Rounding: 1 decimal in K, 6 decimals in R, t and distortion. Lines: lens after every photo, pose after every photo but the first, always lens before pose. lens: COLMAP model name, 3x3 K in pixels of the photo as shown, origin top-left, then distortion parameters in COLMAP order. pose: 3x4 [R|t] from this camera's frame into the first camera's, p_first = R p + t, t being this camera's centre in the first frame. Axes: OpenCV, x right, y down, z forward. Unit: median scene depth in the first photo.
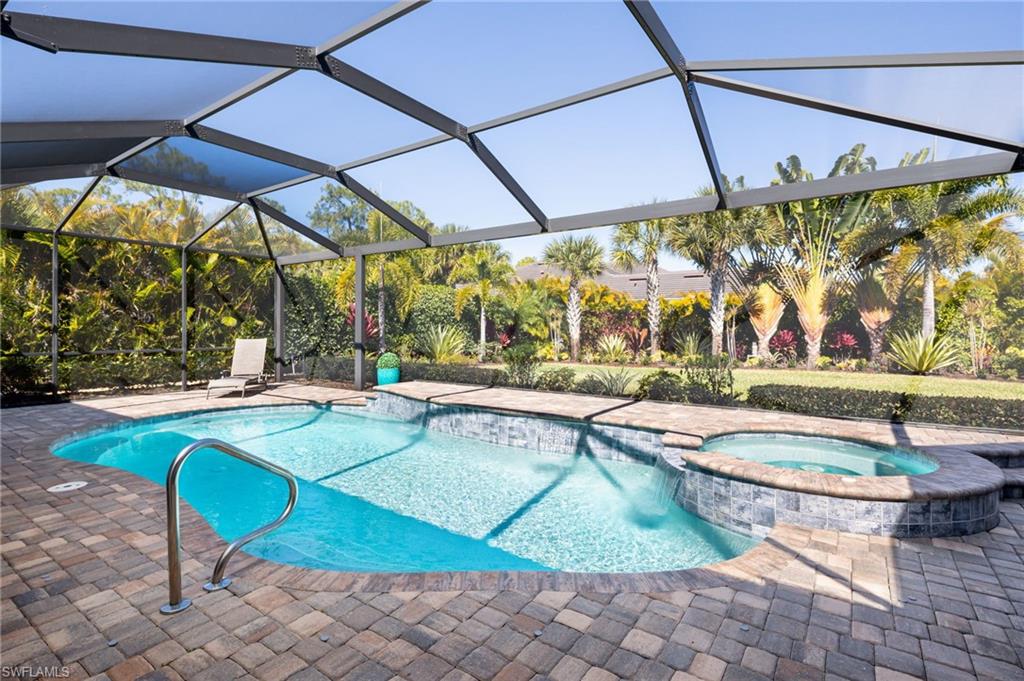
lens RADIAL K [[494.8, 0, 511.9], [0, 494.8, 334.4], [0, 0, 1]] dist [-0.001984, -0.000694]
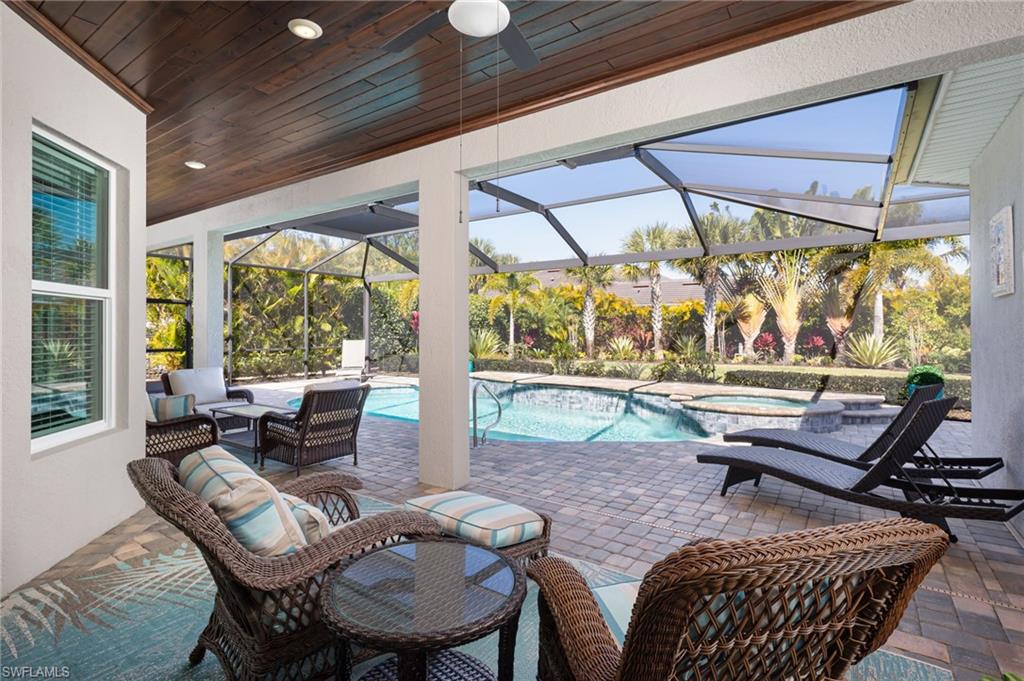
lens RADIAL K [[494.8, 0, 511.9], [0, 494.8, 334.4], [0, 0, 1]] dist [-0.001984, -0.000694]
pose [[0.999998, -0.000510, 0.002068, -0.073756], [0.000518, 0.999993, -0.003620, -0.000985], [-0.002066, 0.003621, 0.999991, -0.214946]]
